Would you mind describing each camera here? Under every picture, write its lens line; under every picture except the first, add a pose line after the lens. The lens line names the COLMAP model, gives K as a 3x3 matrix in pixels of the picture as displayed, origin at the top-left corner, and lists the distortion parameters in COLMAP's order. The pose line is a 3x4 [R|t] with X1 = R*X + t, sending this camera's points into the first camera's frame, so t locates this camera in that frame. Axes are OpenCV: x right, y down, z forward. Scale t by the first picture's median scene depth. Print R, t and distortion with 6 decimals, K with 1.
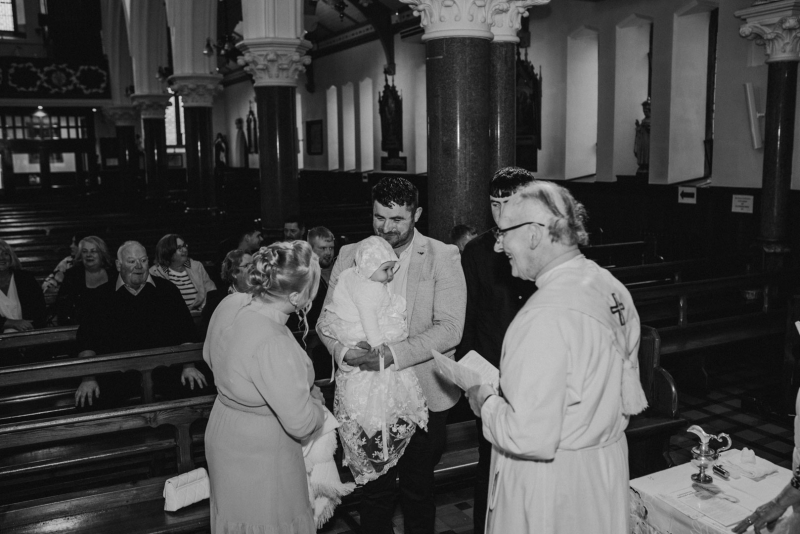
lens RADIAL K [[771.7, 0, 402.9], [0, 771.7, 268.5], [0, 0, 1]] dist [-0.056120, 0.091547]
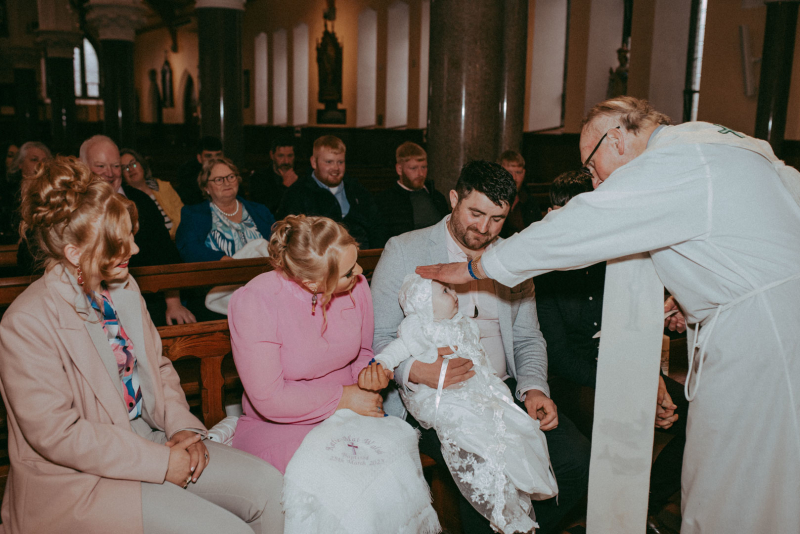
lens RADIAL K [[771.7, 0, 402.9], [0, 771.7, 268.5], [0, 0, 1]] dist [-0.056120, 0.091547]
pose [[0.992147, 0.015333, 0.124131, -0.039594], [-0.019205, 0.999364, 0.030062, 0.018770], [-0.123591, -0.032210, 0.991810, 0.058922]]
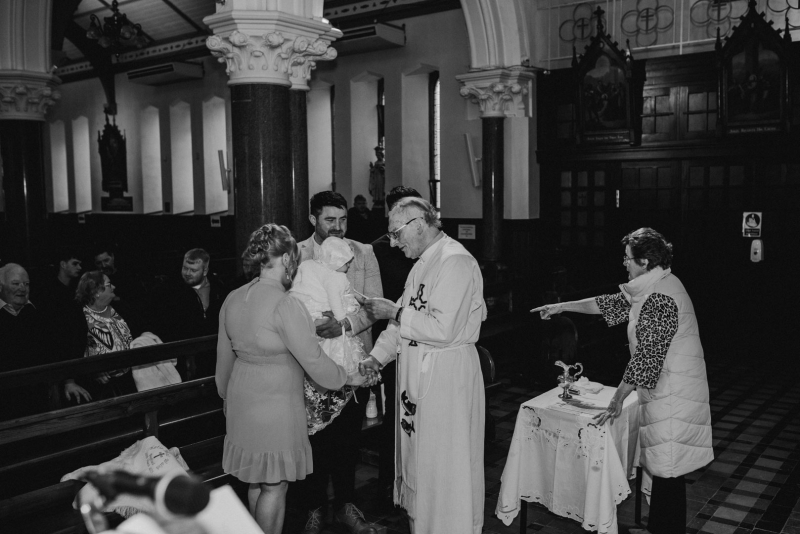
lens RADIAL K [[771.7, 0, 402.9], [0, 771.7, 268.5], [0, 0, 1]] dist [-0.056120, 0.091547]
pose [[0.913778, -0.033435, 0.404836, -0.079173], [0.057098, 0.997284, -0.046514, 0.013437], [-0.402182, 0.065619, 0.913205, -0.038278]]
